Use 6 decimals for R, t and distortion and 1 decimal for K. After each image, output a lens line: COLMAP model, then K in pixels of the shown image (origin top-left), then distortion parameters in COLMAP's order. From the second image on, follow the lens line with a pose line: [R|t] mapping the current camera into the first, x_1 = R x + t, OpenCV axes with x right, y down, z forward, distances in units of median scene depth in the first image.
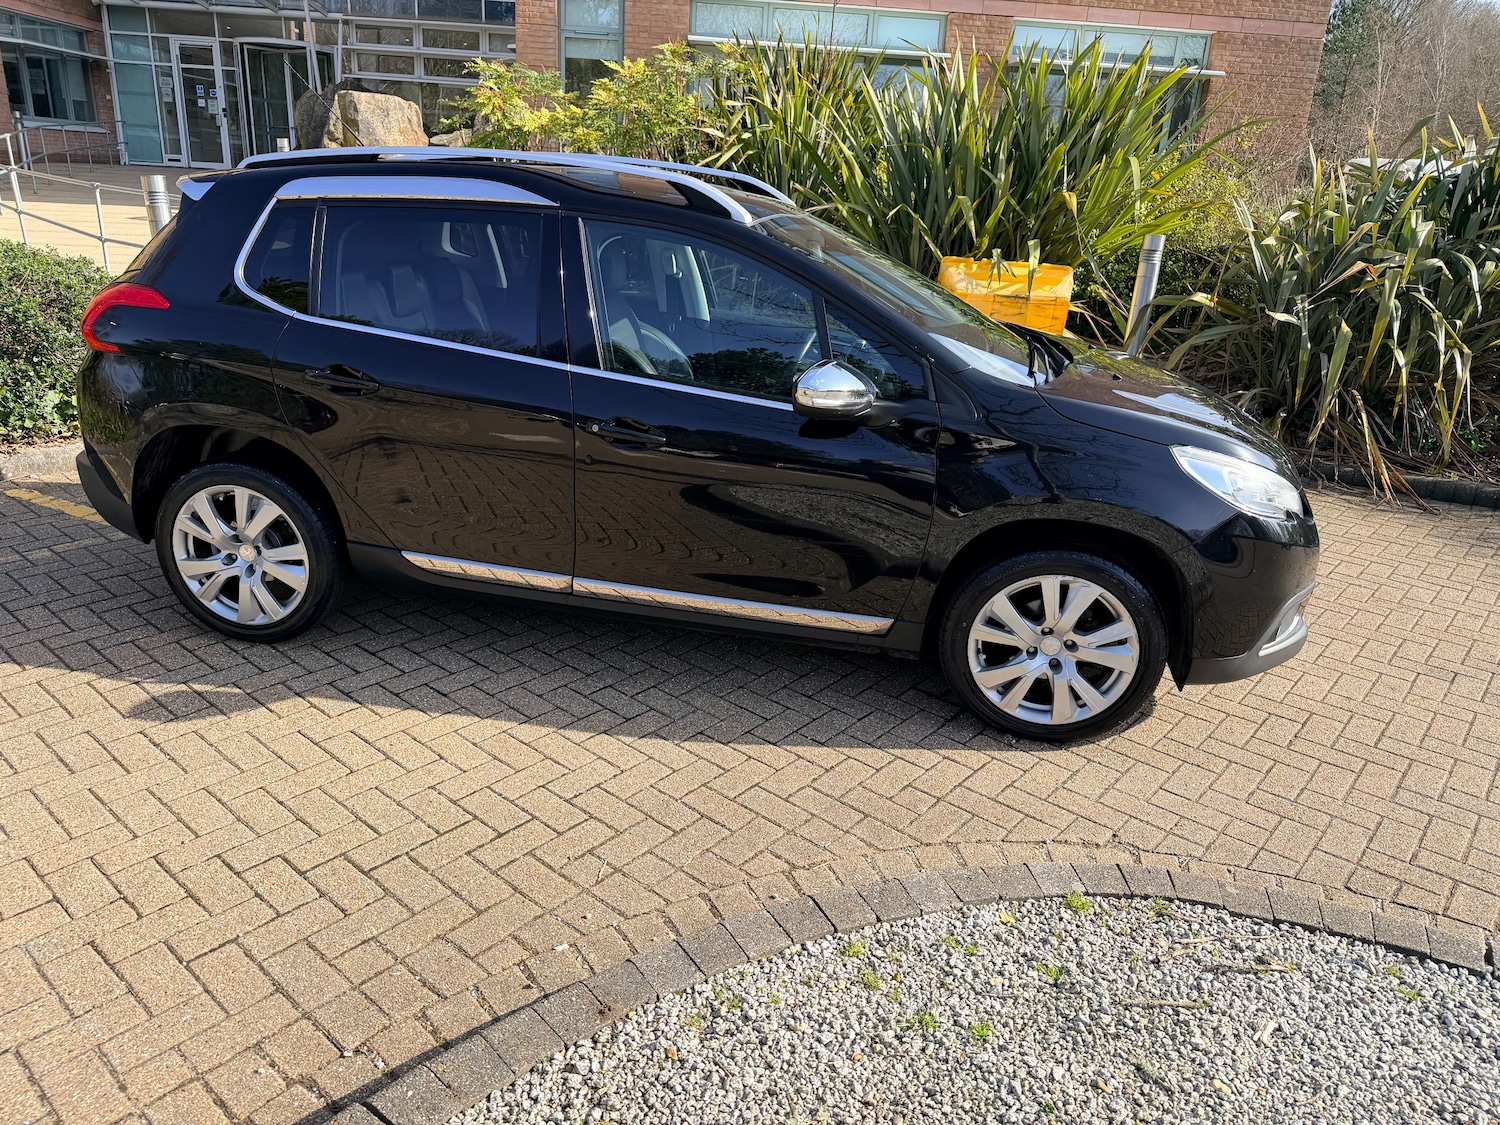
lens RADIAL K [[1065.4, 0, 755.1], [0, 1065.4, 565.2], [0, 0, 1]] dist [0.021464, -0.032305]
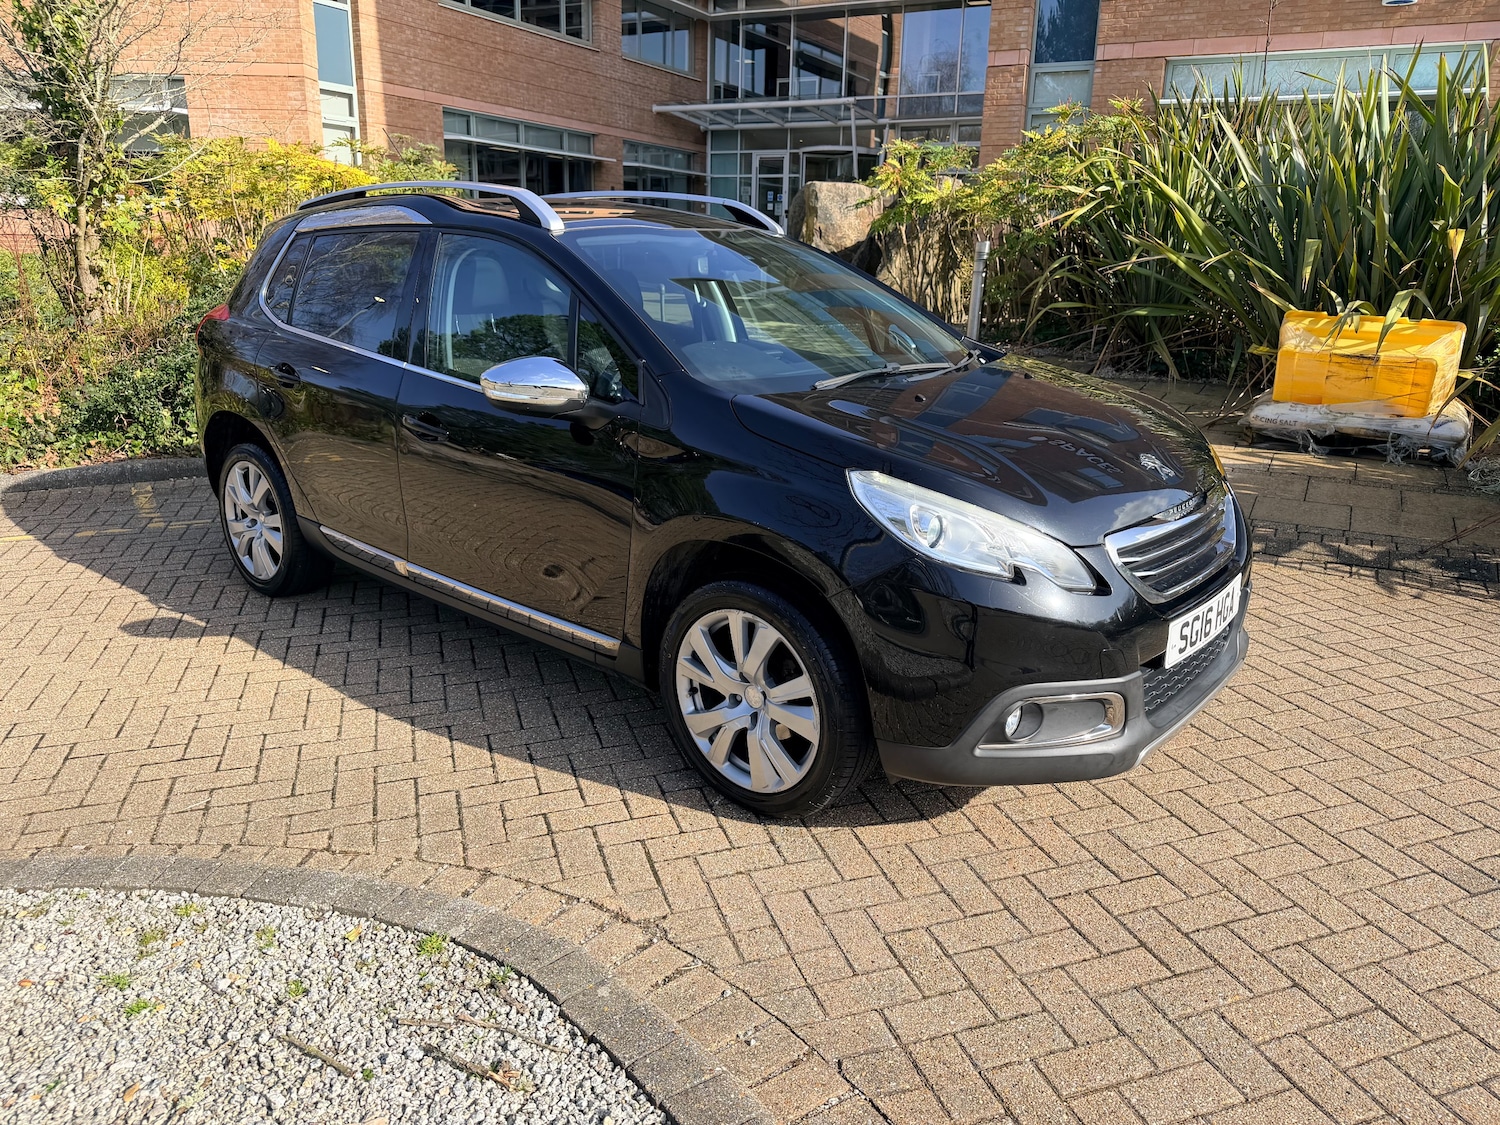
lens RADIAL K [[1065.4, 0, 763.0], [0, 1065.4, 556.1], [0, 0, 1]] dist [0.021464, -0.032305]
pose [[0.858925, 0.104691, -0.501285, 0.640766], [-0.148231, 0.987802, -0.047689, 0.003766], [0.490178, 0.115267, 0.863967, 0.236813]]
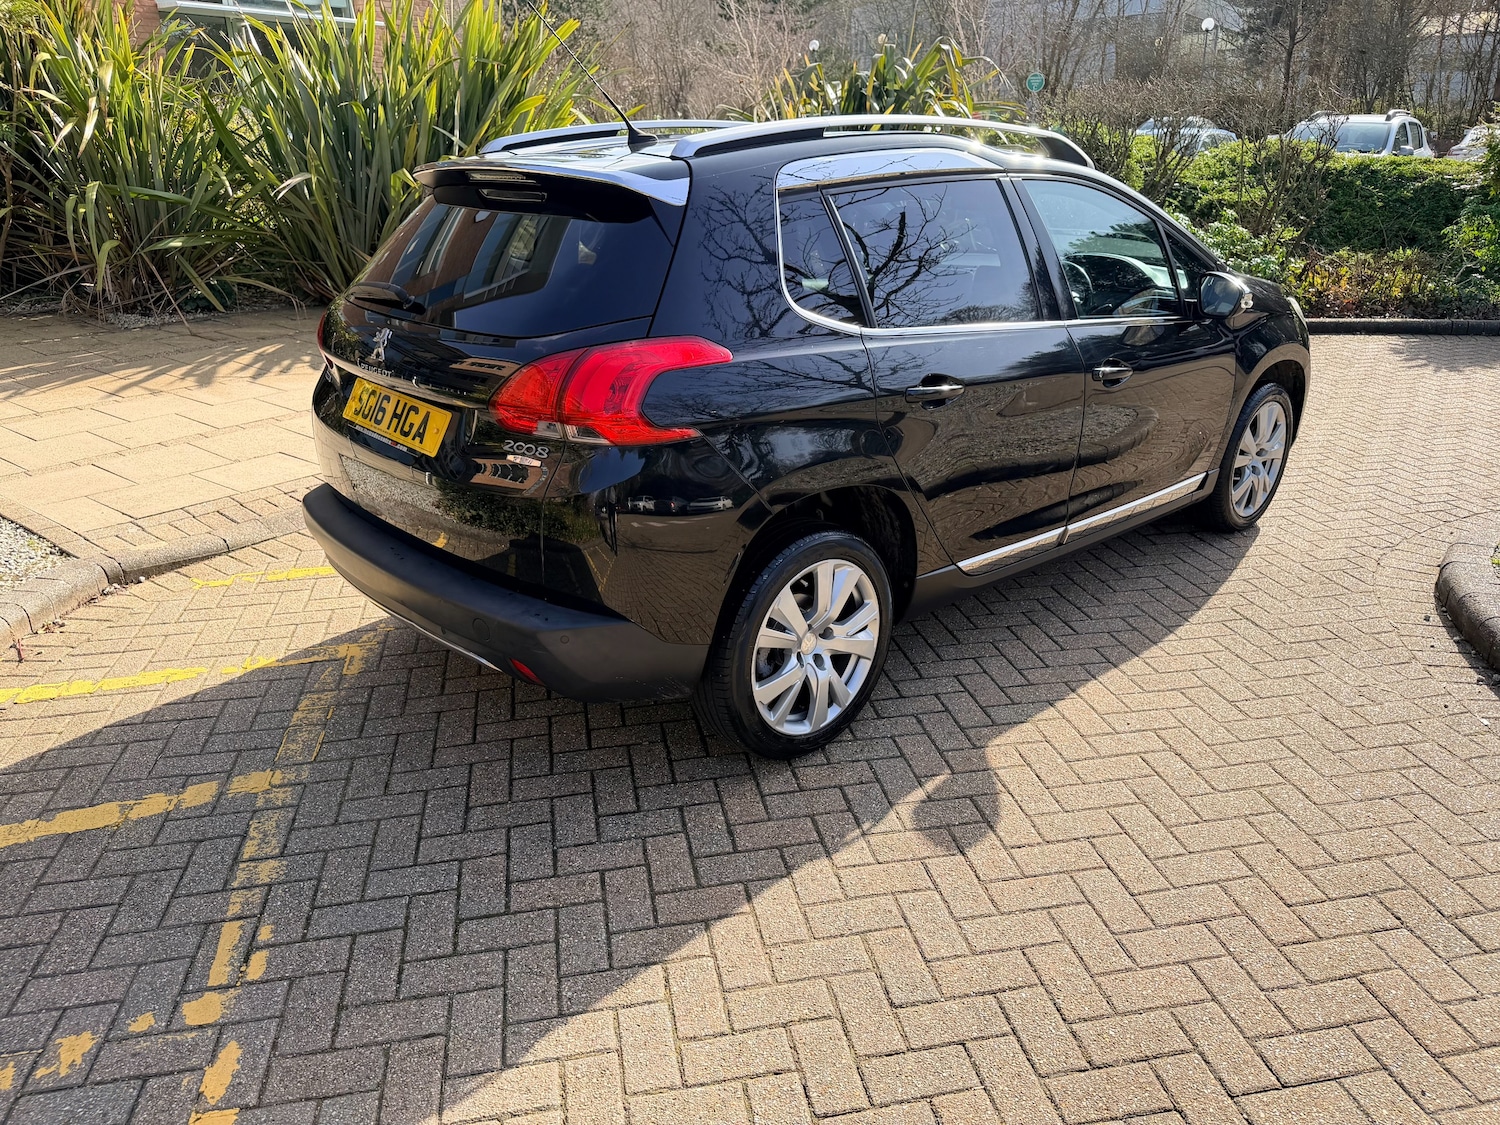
lens RADIAL K [[1065.4, 0, 758.4], [0, 1065.4, 578.2], [0, 0, 1]] dist [0.021464, -0.032305]
pose [[0.614557, -0.355792, 0.704082, -1.054180], [0.319497, 0.928298, 0.190222, -0.221809], [-0.721277, 0.108050, 0.684167, 0.492026]]
